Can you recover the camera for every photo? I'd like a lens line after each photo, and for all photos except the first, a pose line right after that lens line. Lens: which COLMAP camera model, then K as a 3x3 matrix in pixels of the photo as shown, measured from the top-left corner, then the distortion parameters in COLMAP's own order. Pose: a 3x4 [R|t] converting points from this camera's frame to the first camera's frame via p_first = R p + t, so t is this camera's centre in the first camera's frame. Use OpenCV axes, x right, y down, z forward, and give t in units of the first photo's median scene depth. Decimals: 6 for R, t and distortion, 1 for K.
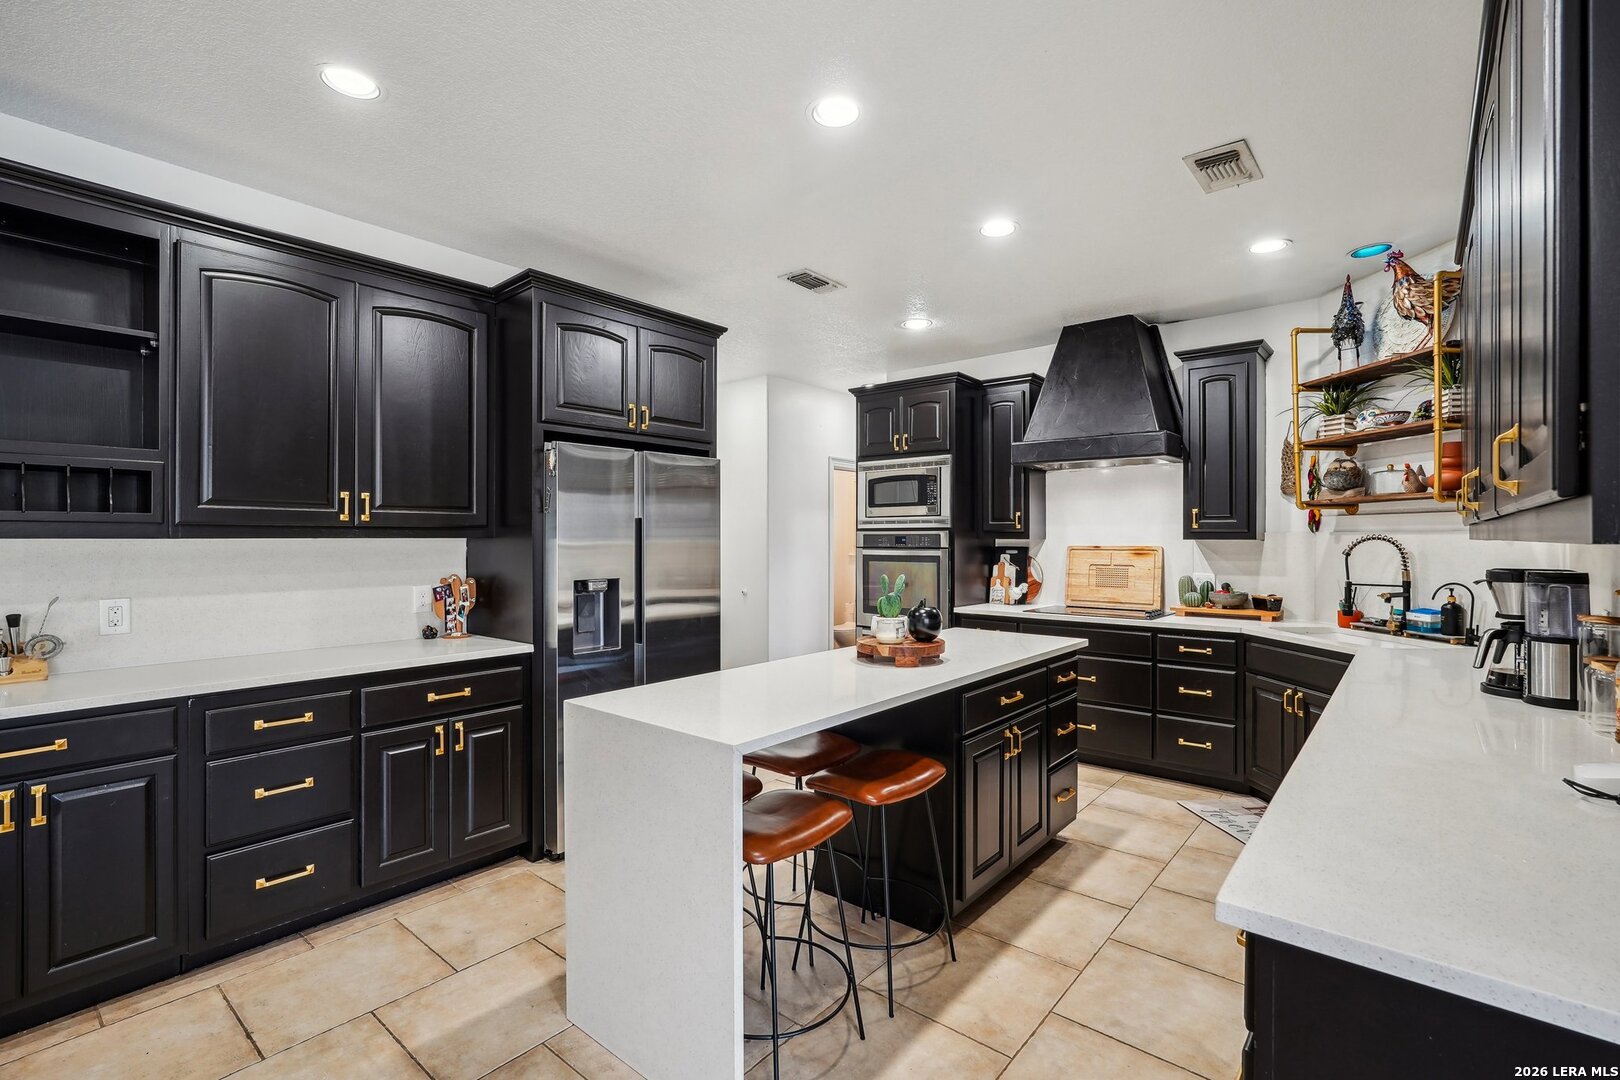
lens RADIAL K [[734.6, 0, 811.9], [0, 734.6, 536.7], [0, 0, 1]] dist [-0.018168, 0.008142]
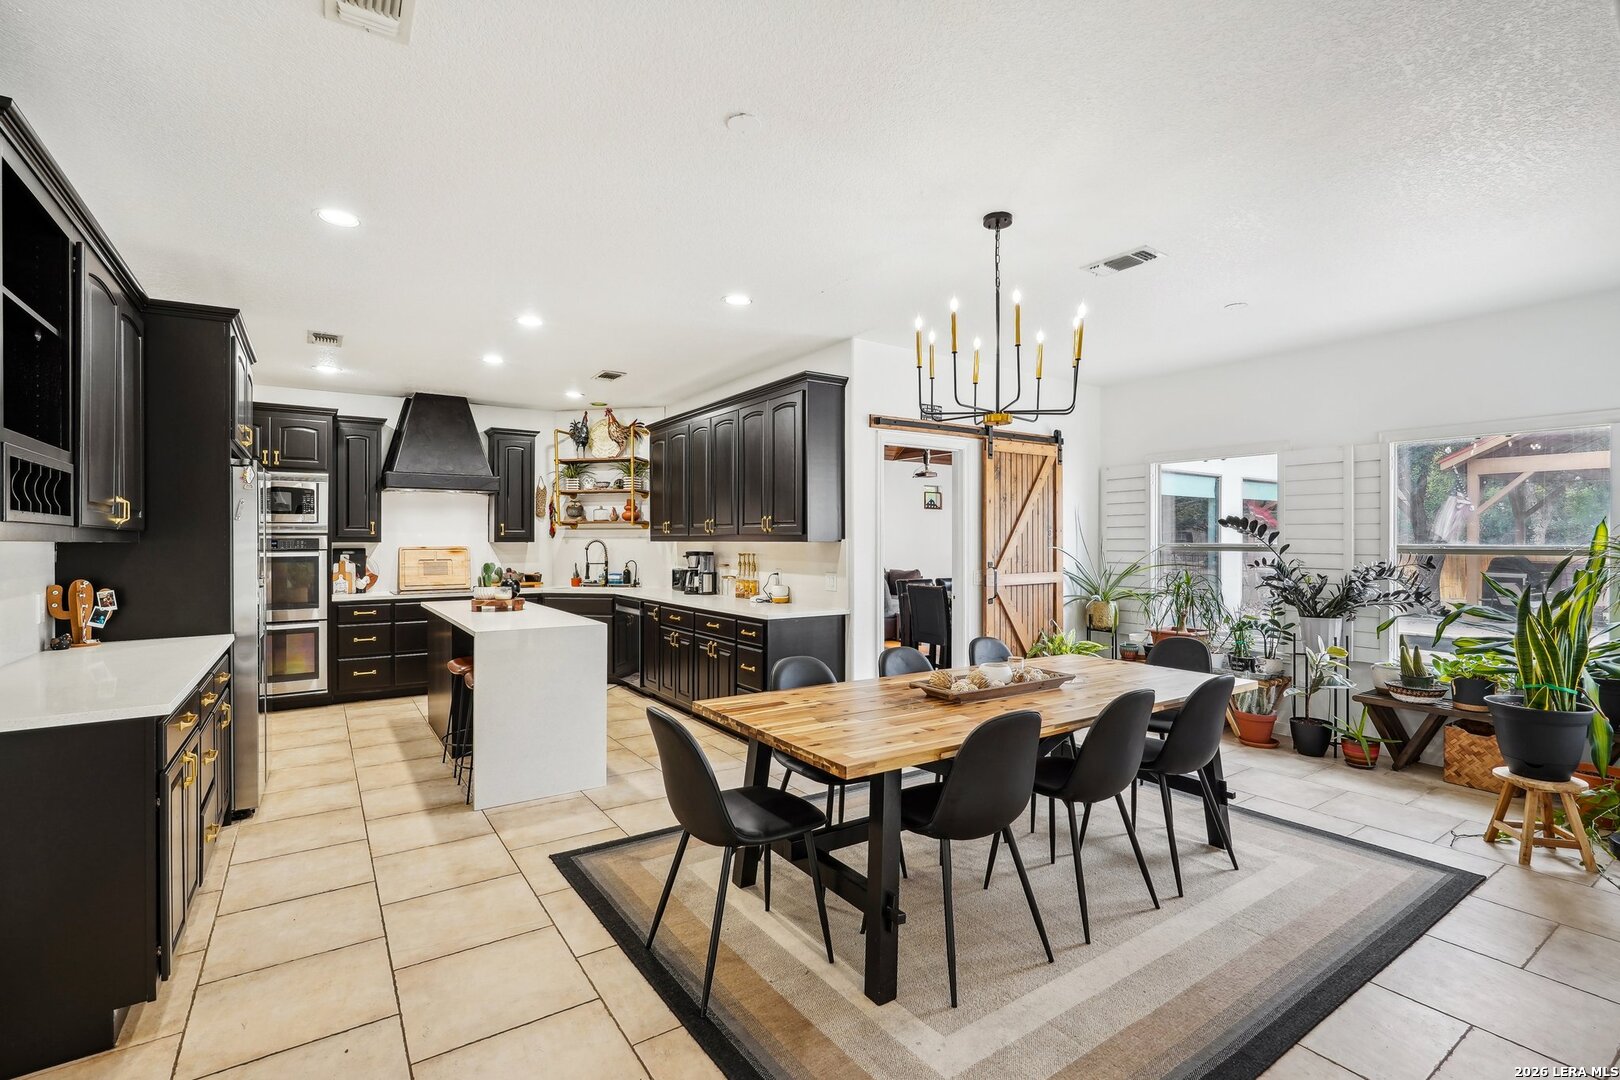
lens RADIAL K [[734.6, 0, 810.2], [0, 734.6, 536.6], [0, 0, 1]] dist [-0.018168, 0.008142]
pose [[0.273226, 0.005162, 0.961936, -0.928158], [0.000695, 0.999984, -0.005563, 0.001074], [-0.961950, 0.002189, 0.273218, -0.140182]]
